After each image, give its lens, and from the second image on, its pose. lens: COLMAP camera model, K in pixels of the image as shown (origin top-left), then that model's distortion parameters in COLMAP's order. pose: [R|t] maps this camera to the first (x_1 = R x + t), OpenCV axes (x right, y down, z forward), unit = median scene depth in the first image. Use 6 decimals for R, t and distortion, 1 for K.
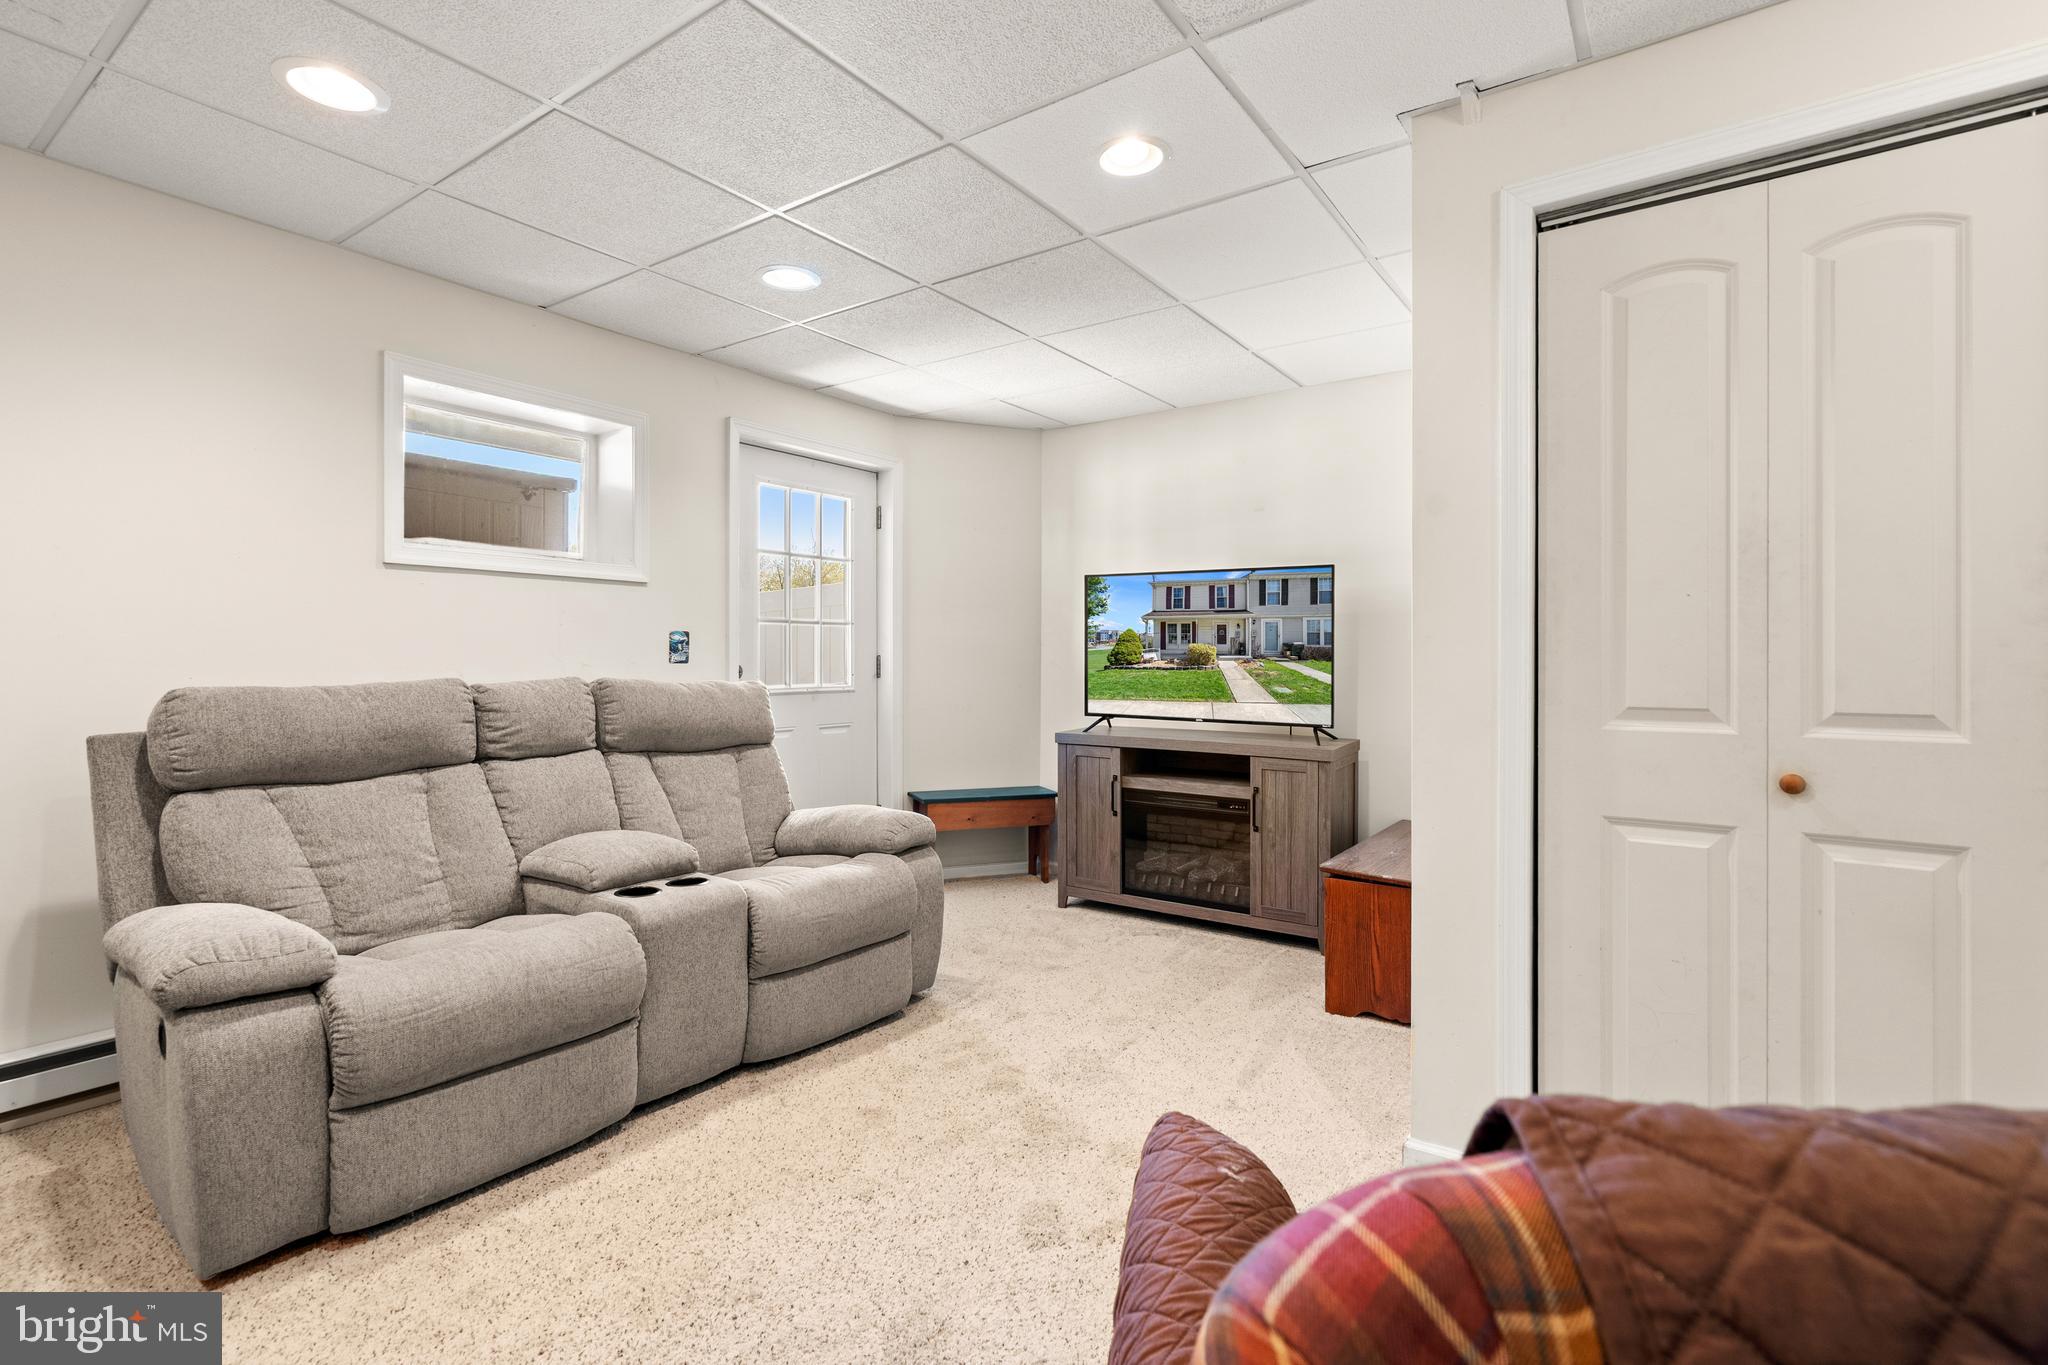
lens RADIAL K [[938.9, 0, 1017.2], [0, 938.9, 668.7], [0, 0, 1]] dist [-0.013206, 0.000211]
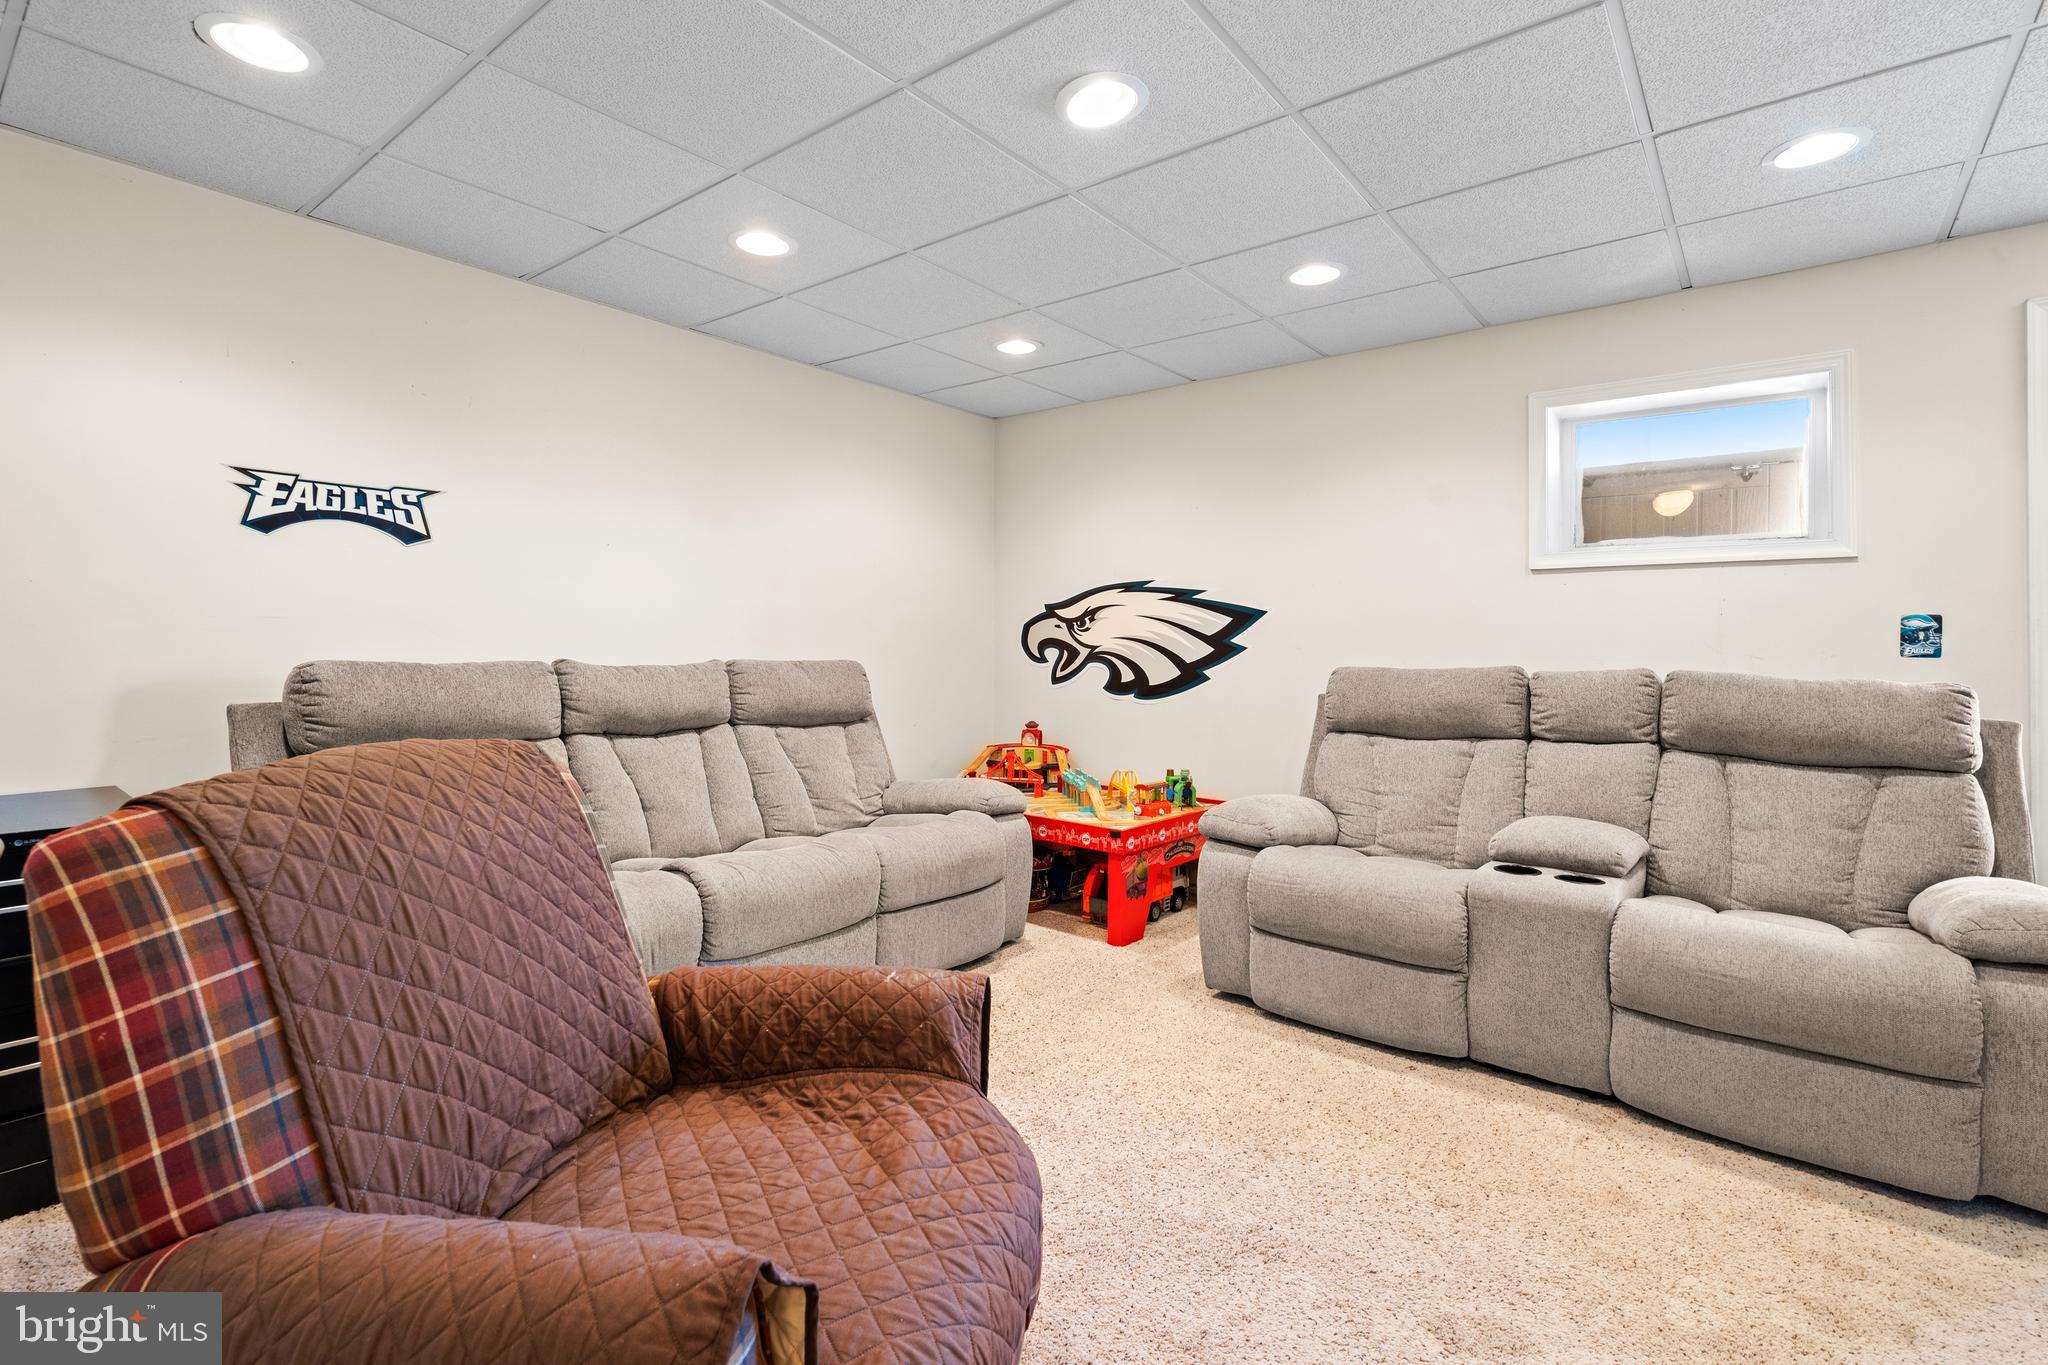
lens RADIAL K [[938.9, 0, 1016.6], [0, 938.9, 670.2], [0, 0, 1]] dist [-0.013206, 0.000211]
pose [[-0.069335, 0.016112, -0.997463, 0.609322], [-0.017727, 0.999692, 0.017380, 0.006089], [0.997436, 0.018887, -0.069028, 0.461485]]
